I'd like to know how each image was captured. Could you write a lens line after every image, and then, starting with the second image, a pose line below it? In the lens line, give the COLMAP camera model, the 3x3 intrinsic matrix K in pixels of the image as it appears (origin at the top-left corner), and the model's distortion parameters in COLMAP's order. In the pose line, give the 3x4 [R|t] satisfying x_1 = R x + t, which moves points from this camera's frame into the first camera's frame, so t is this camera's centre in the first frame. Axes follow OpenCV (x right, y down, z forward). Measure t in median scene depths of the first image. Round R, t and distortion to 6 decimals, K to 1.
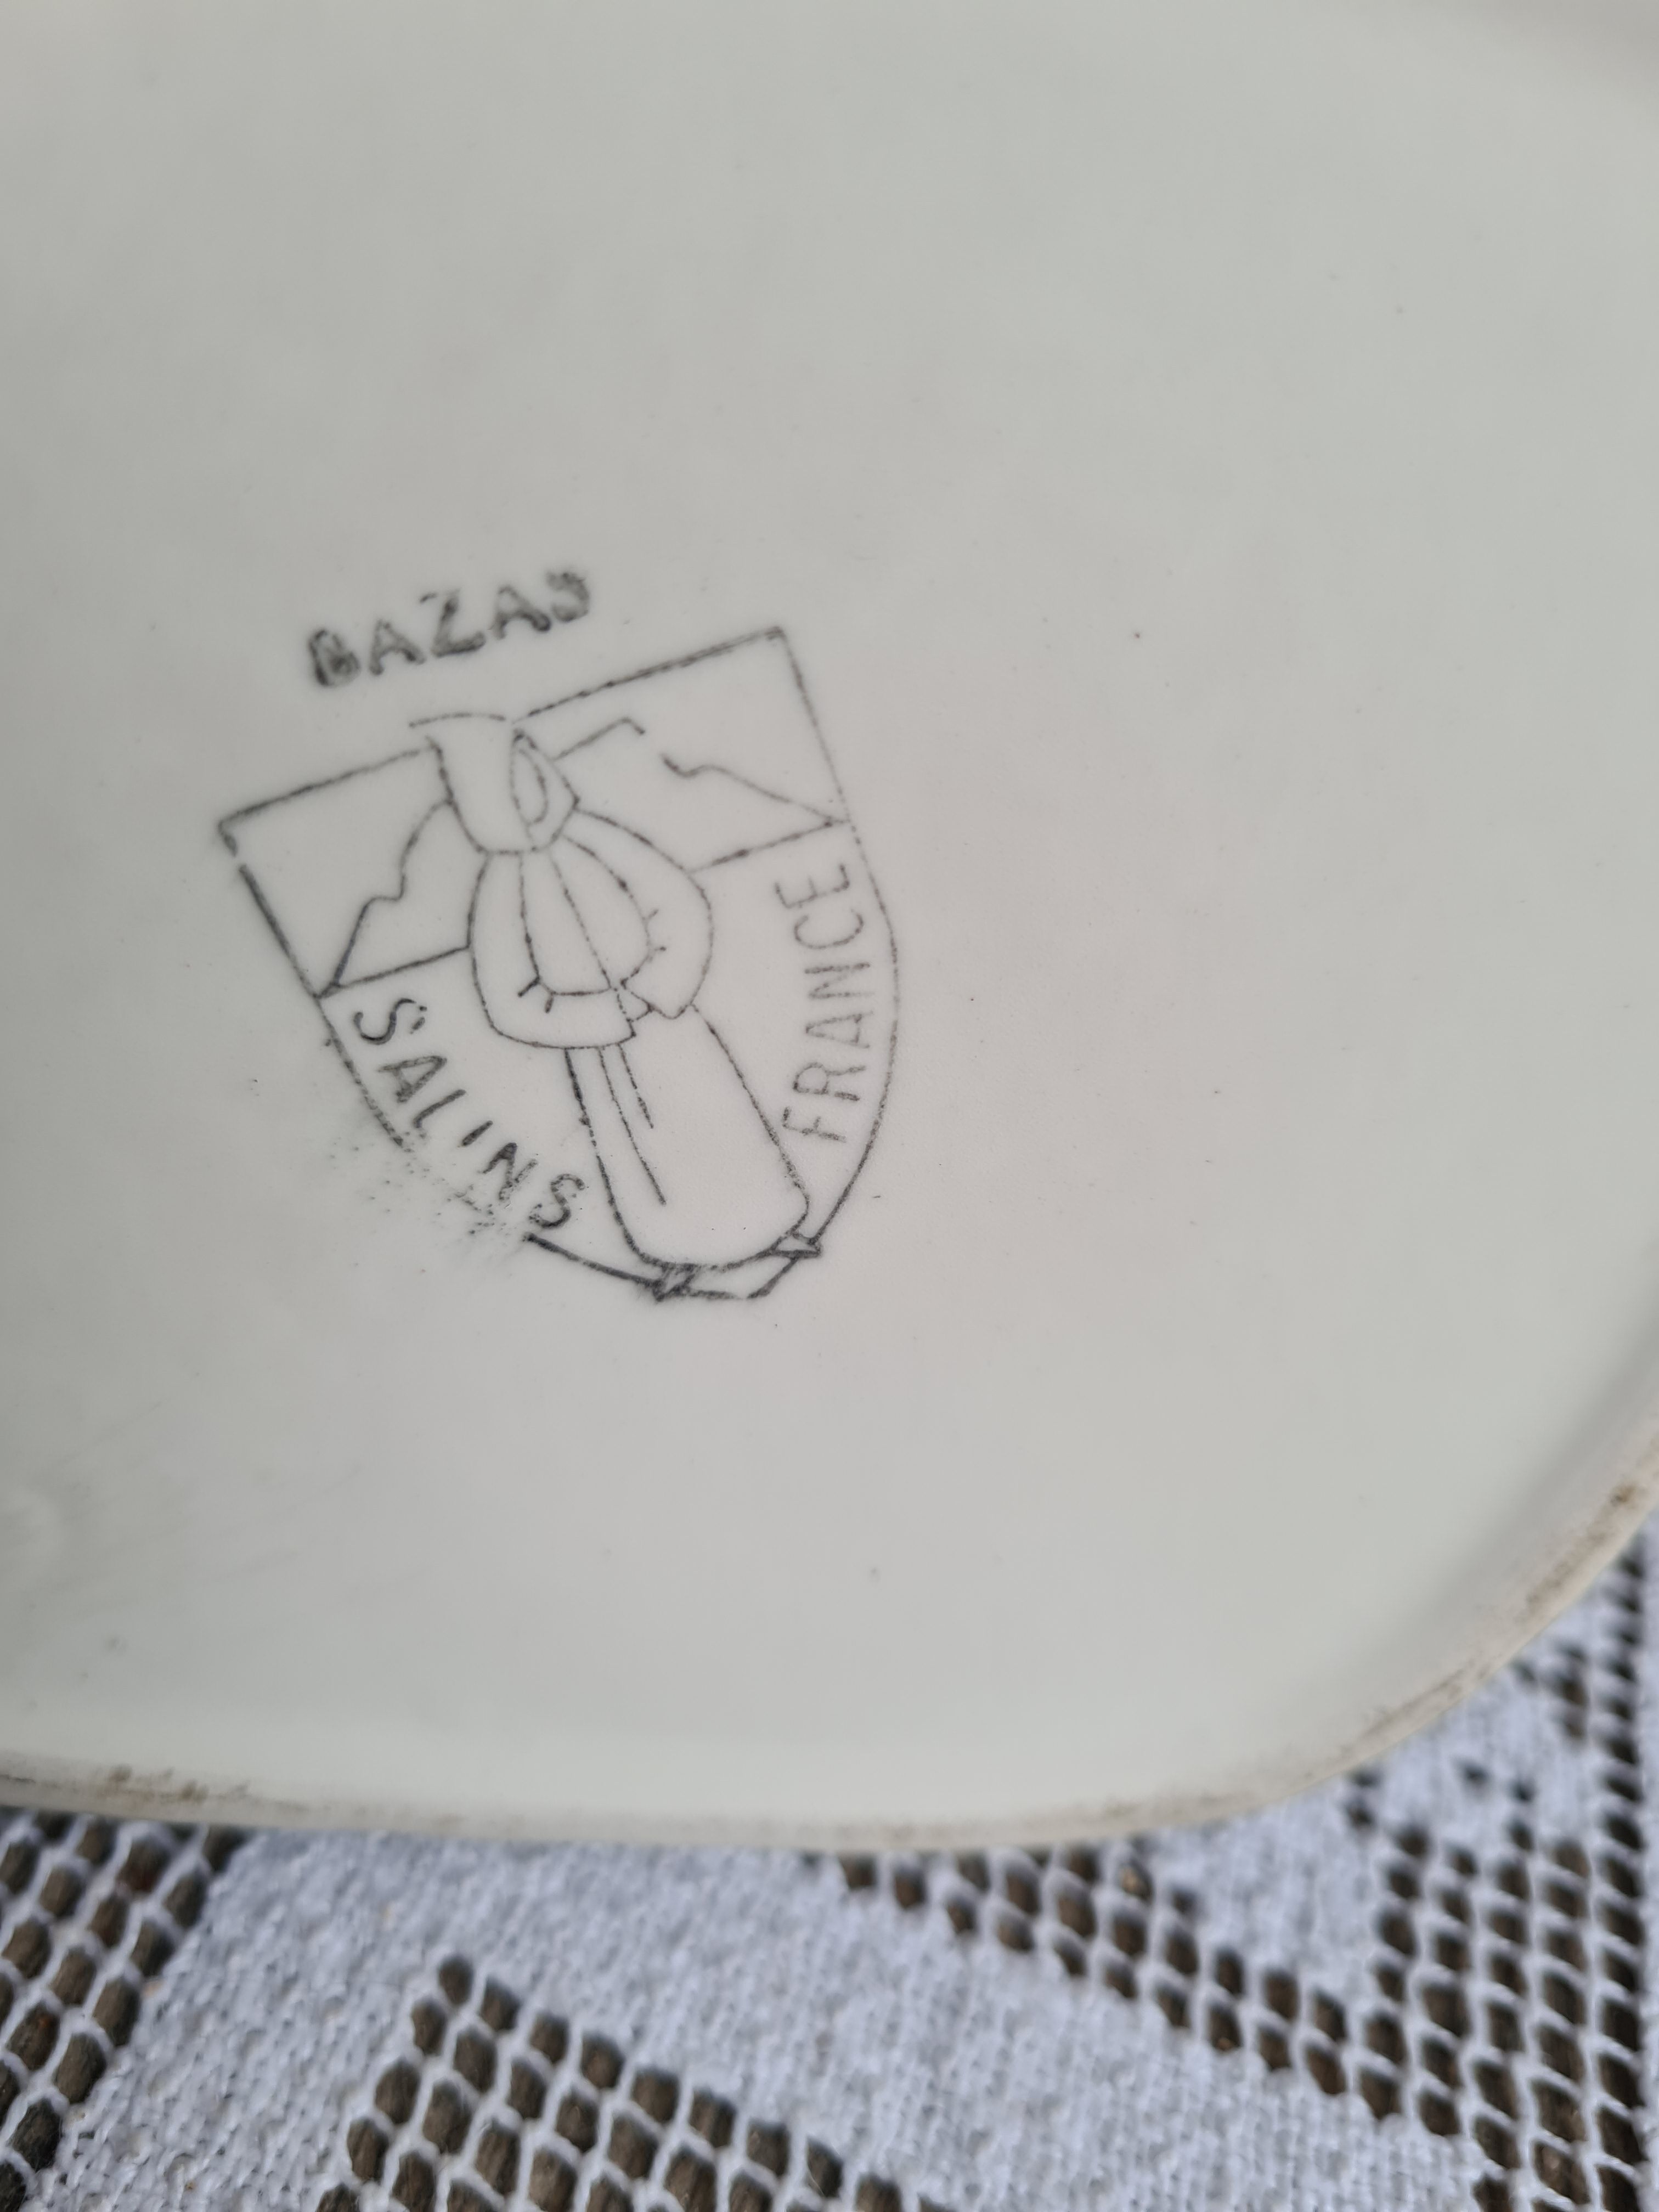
lens RADIAL K [[1838.9, 0, 829.1], [0, 1838.9, 1084.1], [0, 0, 1]] dist [-0.064182, 0.018600]
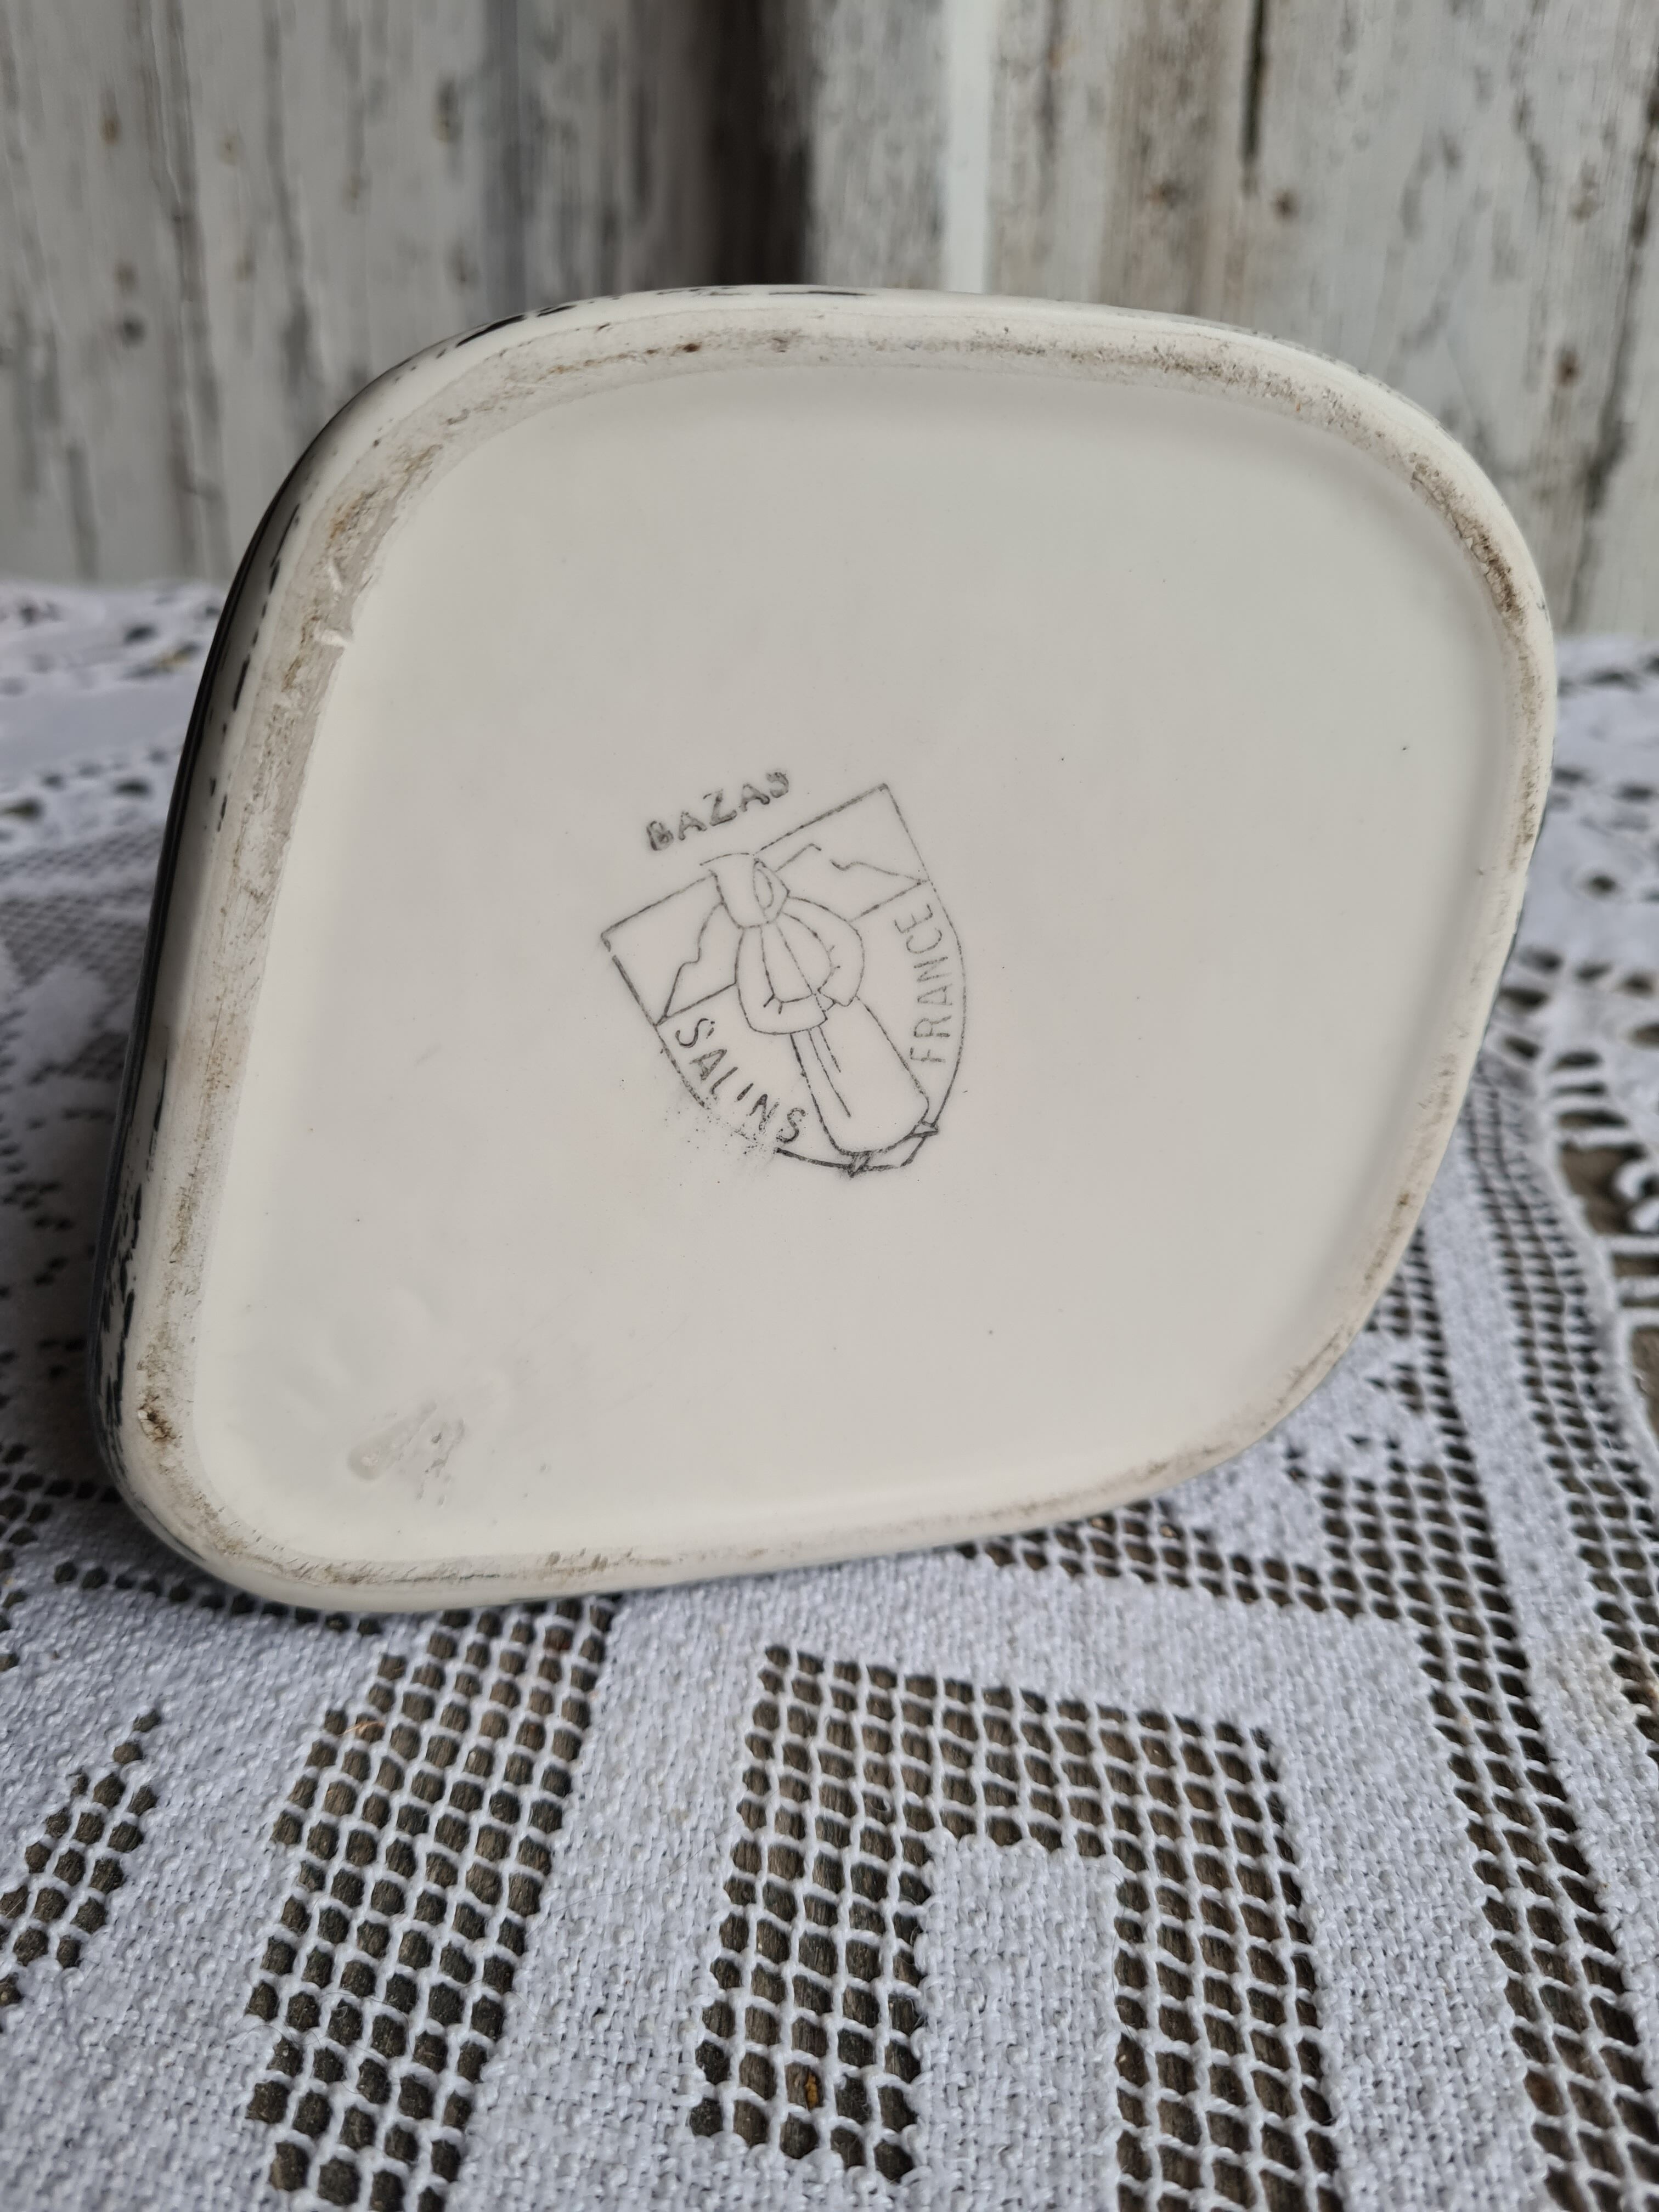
lens RADIAL K [[1677.6, 0, 829.5], [0, 1677.6, 1106.0], [0, 0, 1]] dist [0.003051, -0.000294]
pose [[0.978074, -0.177161, 0.109478, -0.278660], [0.186691, 0.978828, -0.083916, 0.183367], [-0.092293, 0.102515, 0.990441, -0.592778]]
